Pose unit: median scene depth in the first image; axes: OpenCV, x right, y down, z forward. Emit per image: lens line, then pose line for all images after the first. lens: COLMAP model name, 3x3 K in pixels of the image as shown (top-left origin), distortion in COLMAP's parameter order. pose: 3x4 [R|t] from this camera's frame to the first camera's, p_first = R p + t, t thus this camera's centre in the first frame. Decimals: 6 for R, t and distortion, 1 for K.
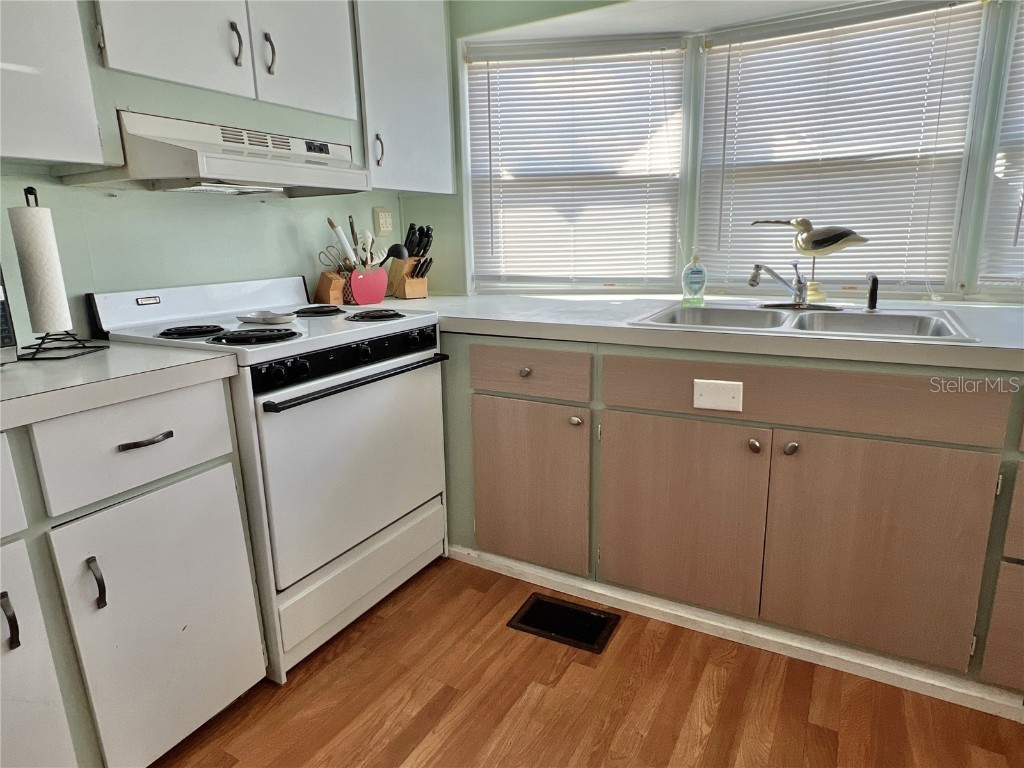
lens RADIAL K [[602.1, 0, 508.3], [0, 602.1, 380.9], [0, 0, 1]] dist [-0.000588, -0.002225]
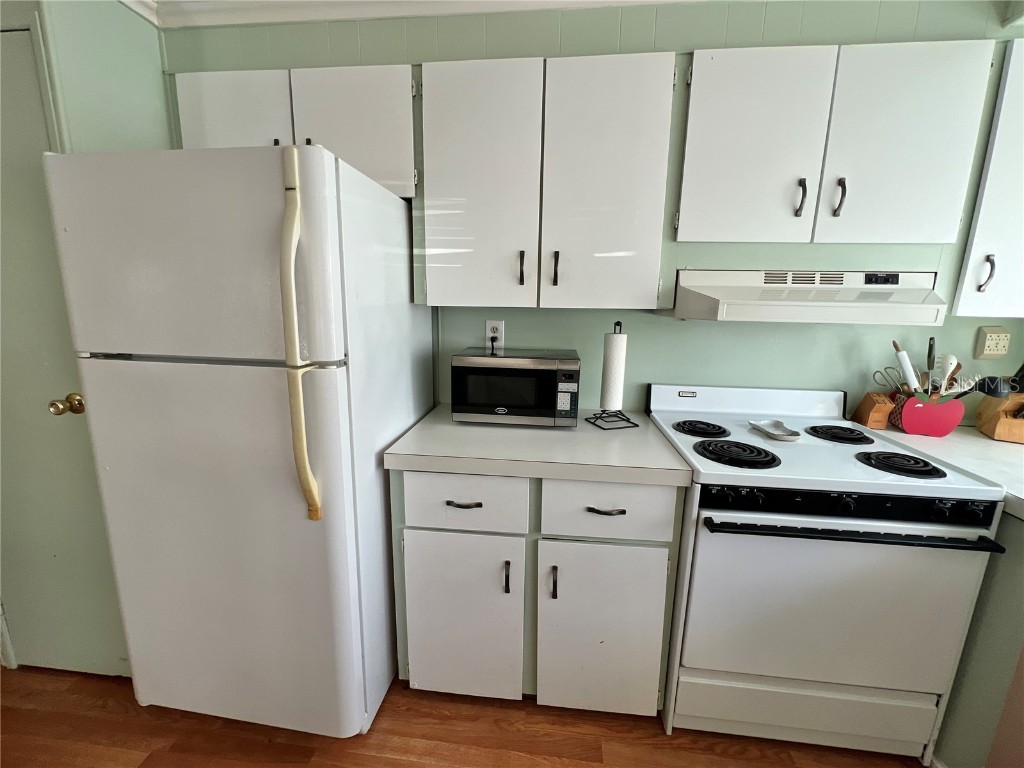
lens RADIAL K [[415.0, 0, 514.9], [0, 415.0, 381.9], [0, 0, 1]] dist [0.002819, -0.000236]
pose [[0.402145, 0.214551, -0.890083, 0.077304], [-0.239510, 0.962955, 0.123905, -0.172467], [0.883694, 0.163356, 0.438635, 0.217844]]
